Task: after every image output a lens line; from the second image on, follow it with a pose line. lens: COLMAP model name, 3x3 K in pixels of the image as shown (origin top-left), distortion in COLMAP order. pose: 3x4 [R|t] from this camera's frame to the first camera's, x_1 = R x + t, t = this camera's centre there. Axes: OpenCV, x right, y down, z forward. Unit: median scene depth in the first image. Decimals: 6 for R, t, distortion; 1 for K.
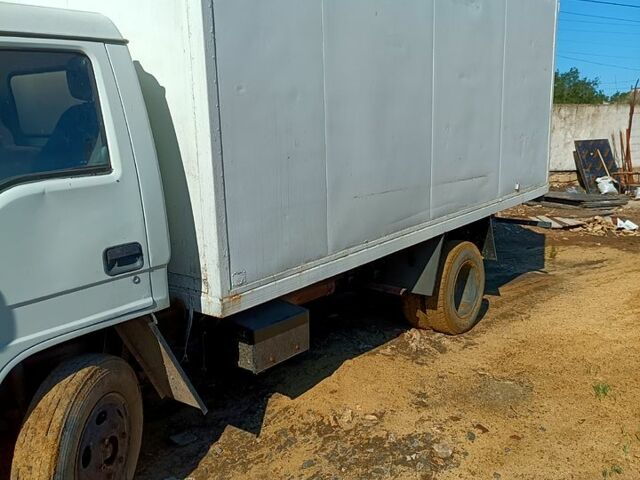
lens RADIAL K [[636.4, 0, 320.0], [0, 636.4, 240.0], [0, 0, 1]] dist [0.089215, -0.101019]
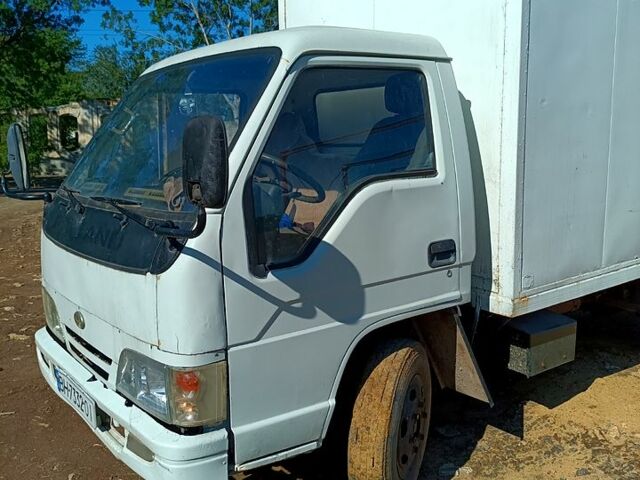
lens RADIAL K [[636.4, 0, 320.0], [0, 636.4, 240.0], [0, 0, 1]] dist [0.089215, -0.101019]
pose [[0.969722, 0.053310, -0.238321, -0.198375], [-0.061078, 0.997812, -0.025324, 0.037417], [0.236449, 0.039113, 0.970856, -0.097919]]
